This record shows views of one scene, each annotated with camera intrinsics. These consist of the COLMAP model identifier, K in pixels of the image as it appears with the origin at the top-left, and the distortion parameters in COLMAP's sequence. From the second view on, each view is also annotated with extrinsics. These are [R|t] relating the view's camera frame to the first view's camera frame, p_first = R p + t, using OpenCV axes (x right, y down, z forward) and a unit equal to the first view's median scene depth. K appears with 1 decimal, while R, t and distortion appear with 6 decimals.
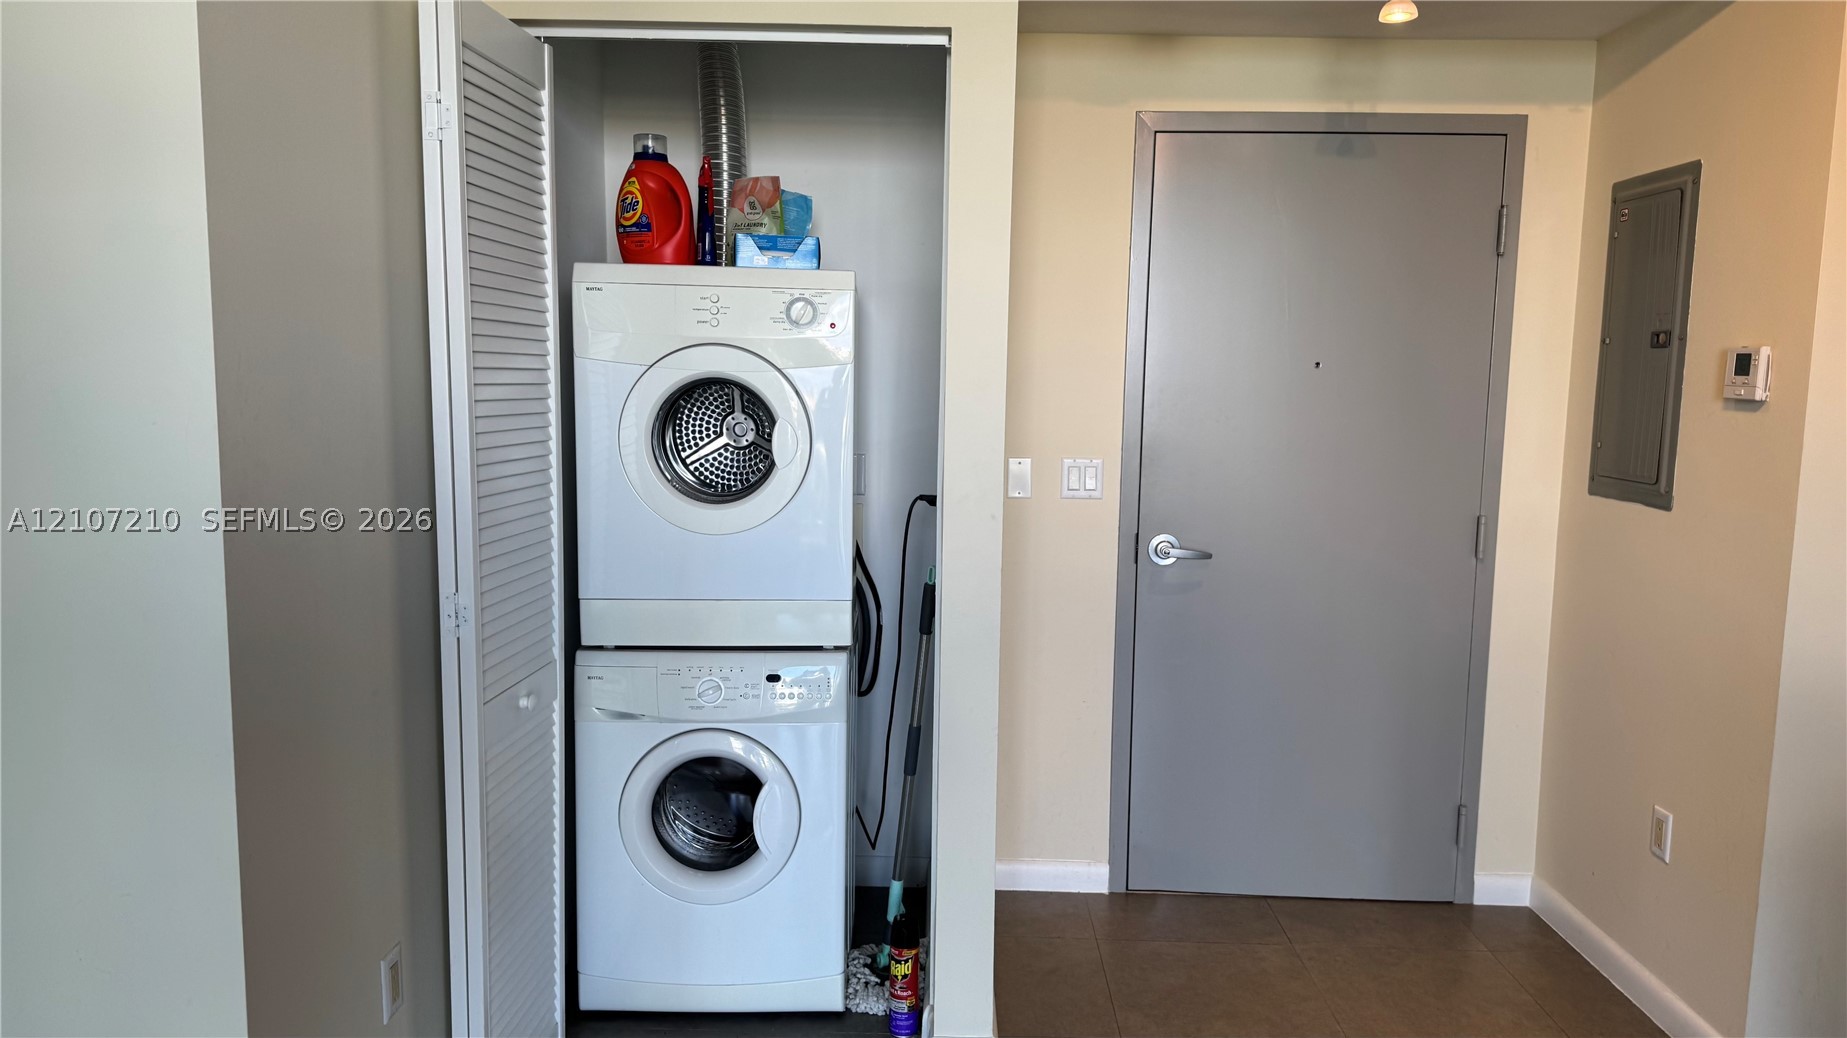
lens RADIAL K [[1279.2, 0, 923.5], [0, 1279.2, 519.0], [0, 0, 1]] dist [0.001998, 0.000348]
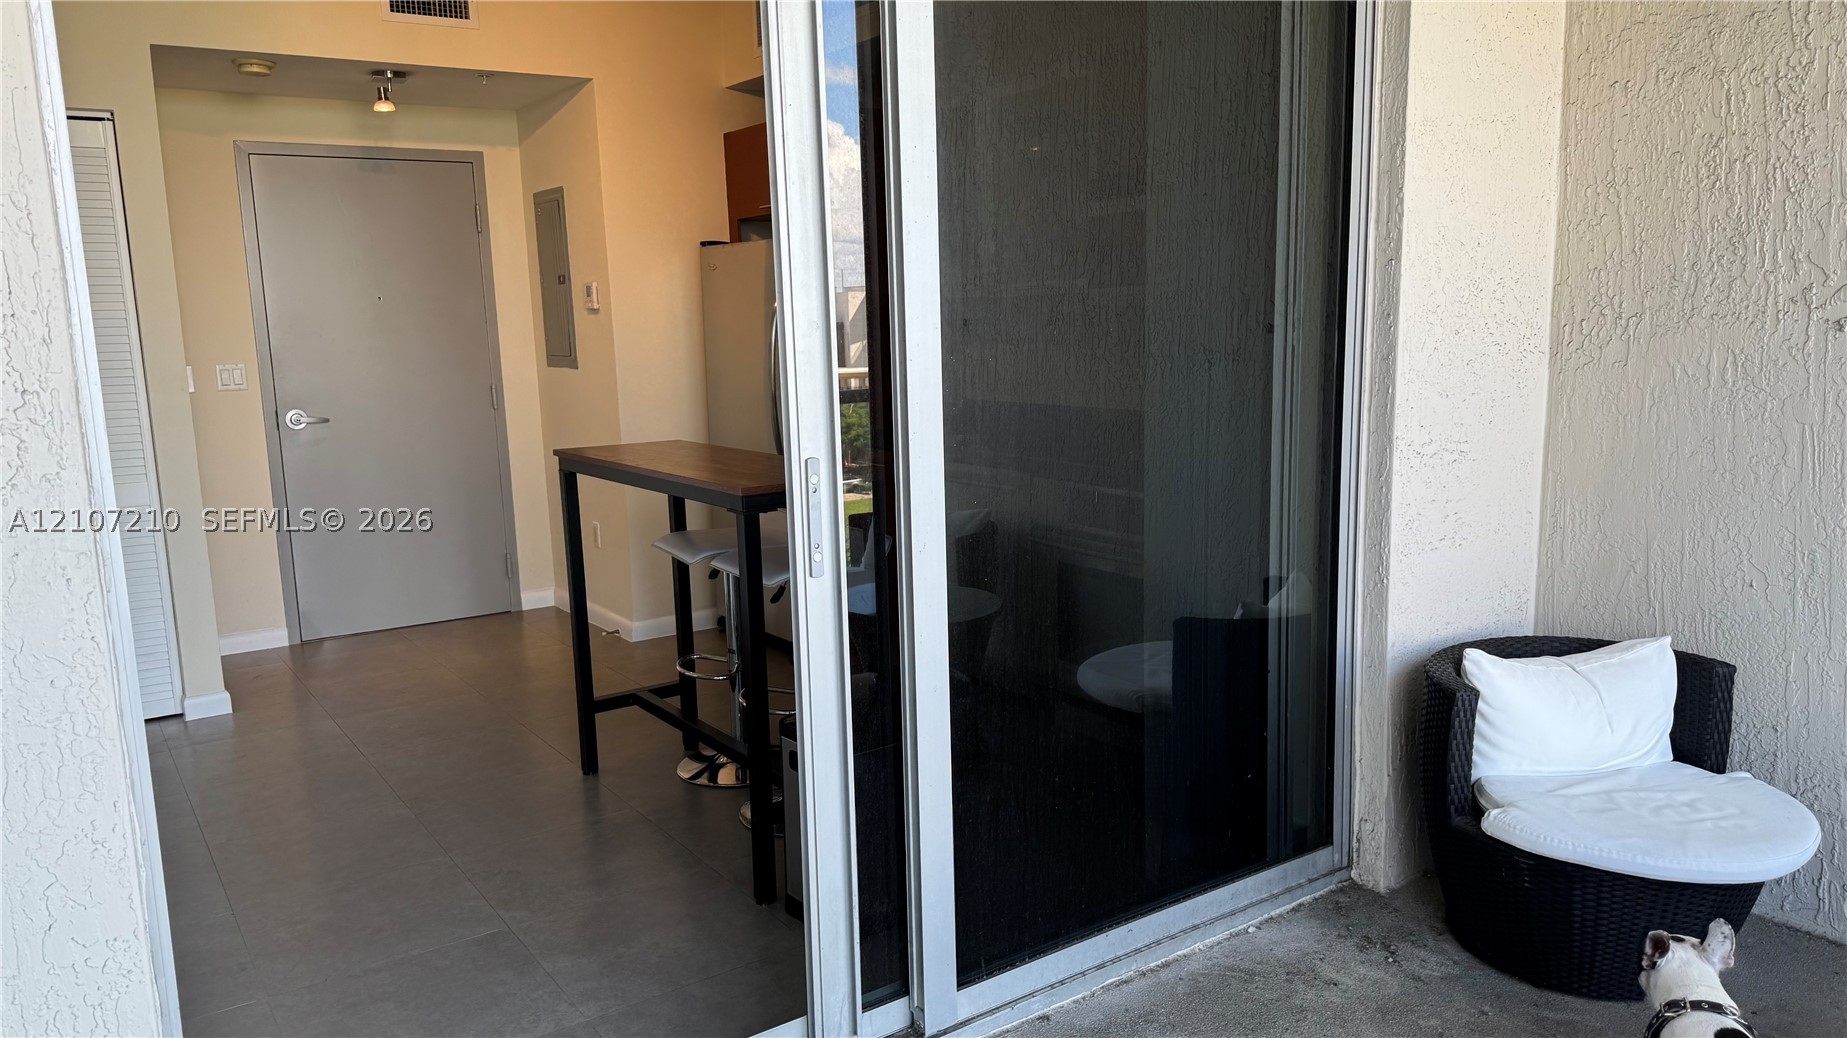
lens RADIAL K [[1326.0, 0, 923.5], [0, 1326.0, 519.0], [0, 0, 1]] dist [0.086397, -0.130283]
pose [[0.813305, -0.133018, 0.566429, -0.143580], [0.111757, 0.991103, 0.072281, 0.116697], [-0.571004, 0.004516, 0.820935, -0.844946]]
